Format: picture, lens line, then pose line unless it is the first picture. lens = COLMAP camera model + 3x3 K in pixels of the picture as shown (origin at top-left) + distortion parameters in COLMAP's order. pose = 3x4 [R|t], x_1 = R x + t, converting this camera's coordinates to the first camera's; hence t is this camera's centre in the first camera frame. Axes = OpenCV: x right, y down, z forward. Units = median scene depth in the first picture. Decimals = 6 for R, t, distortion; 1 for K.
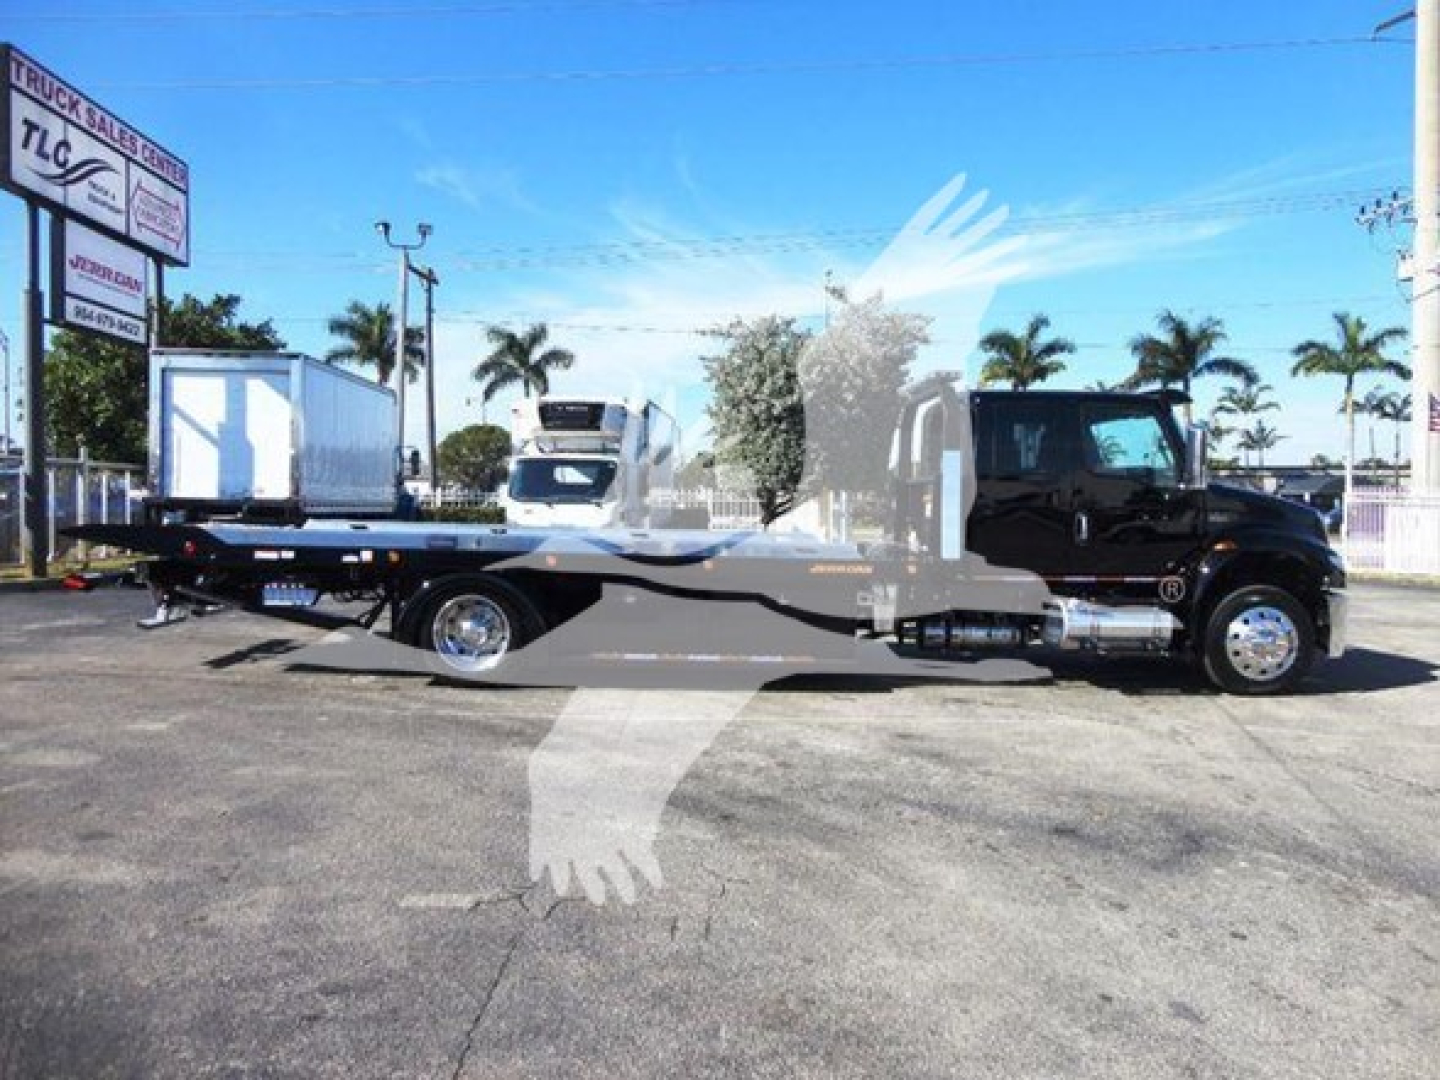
lens RADIAL K [[1021.5, 0, 722.8], [0, 1021.5, 549.8], [0, 0, 1]] dist [-0.001842, -0.005053]
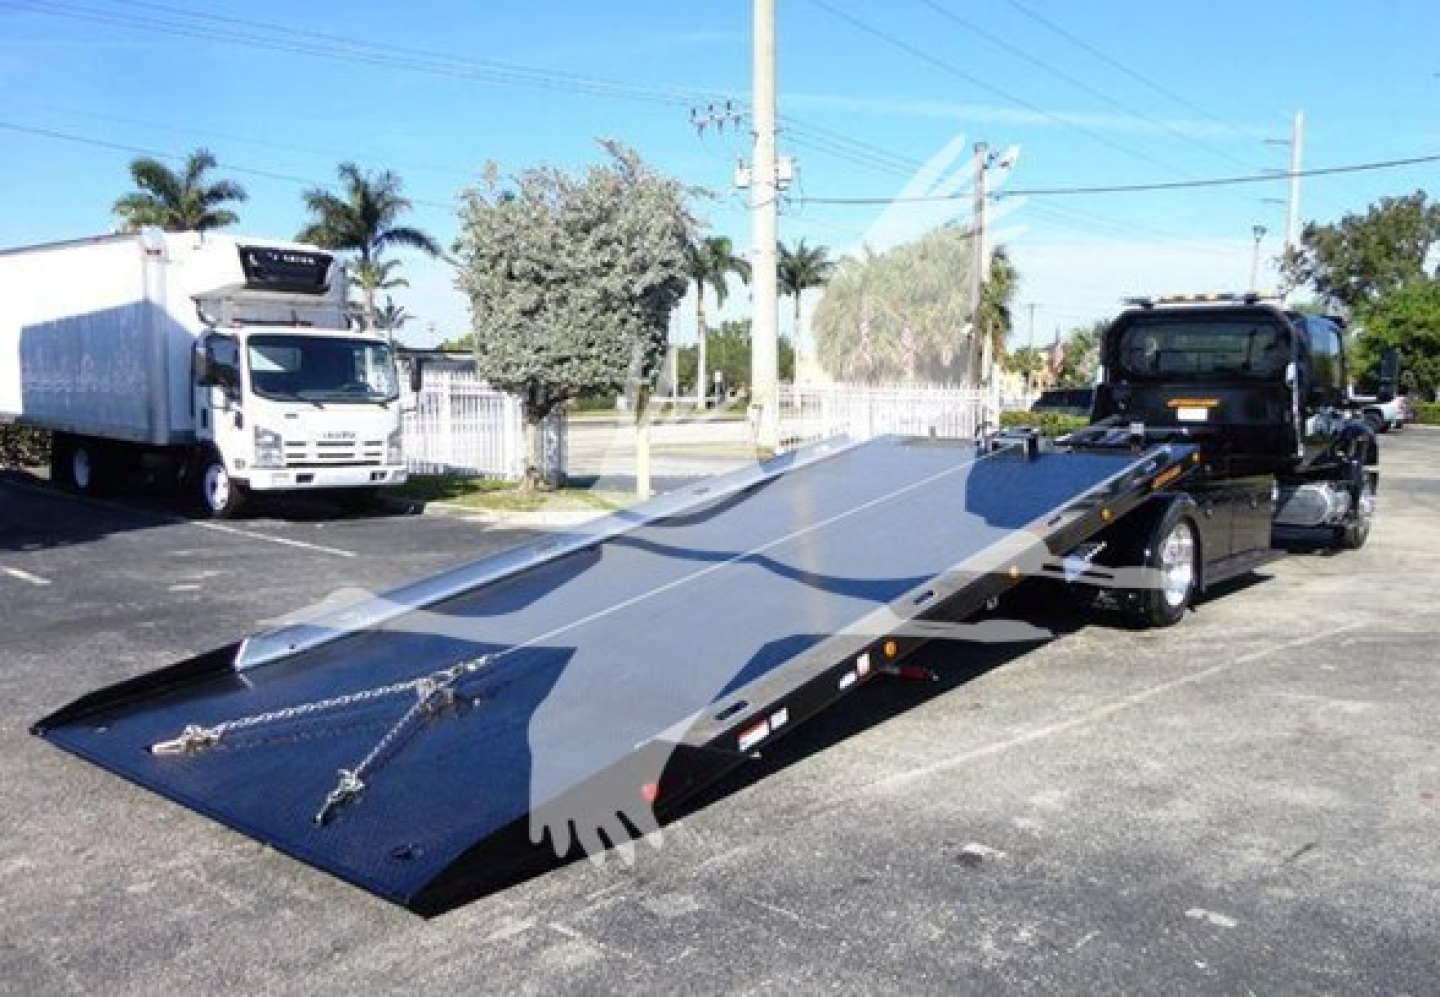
lens RADIAL K [[1176.8, 0, 740.9], [0, 1176.8, 566.5], [0, 0, 1]] dist [0.001761, -0.004095]
pose [[0.644510, -0.113544, 0.756118, -0.536435], [0.031324, 0.992003, 0.122266, -0.022609], [-0.763954, -0.055118, 0.642912, 0.257088]]
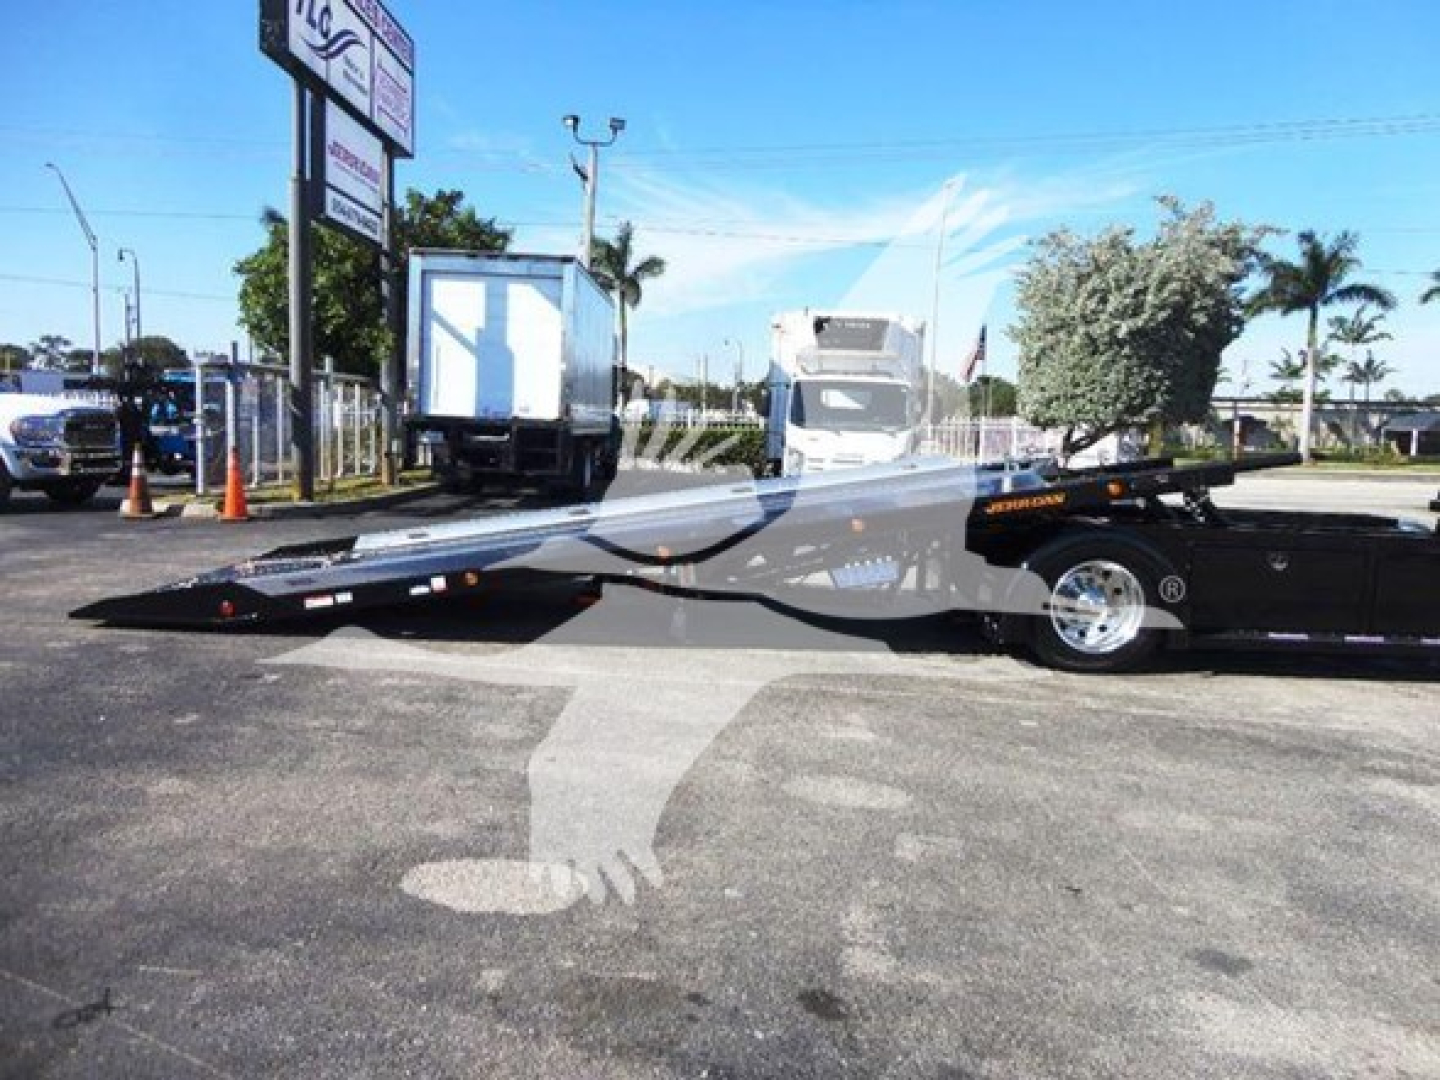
lens RADIAL K [[1021.5, 0, 722.8], [0, 1021.5, 549.8], [0, 0, 1]] dist [-0.001842, -0.005053]
pose [[0.999117, 0.028360, -0.030993, -0.218088], [-0.025868, 0.996614, 0.078047, -0.007233], [0.033102, -0.077177, 0.996468, 0.075394]]
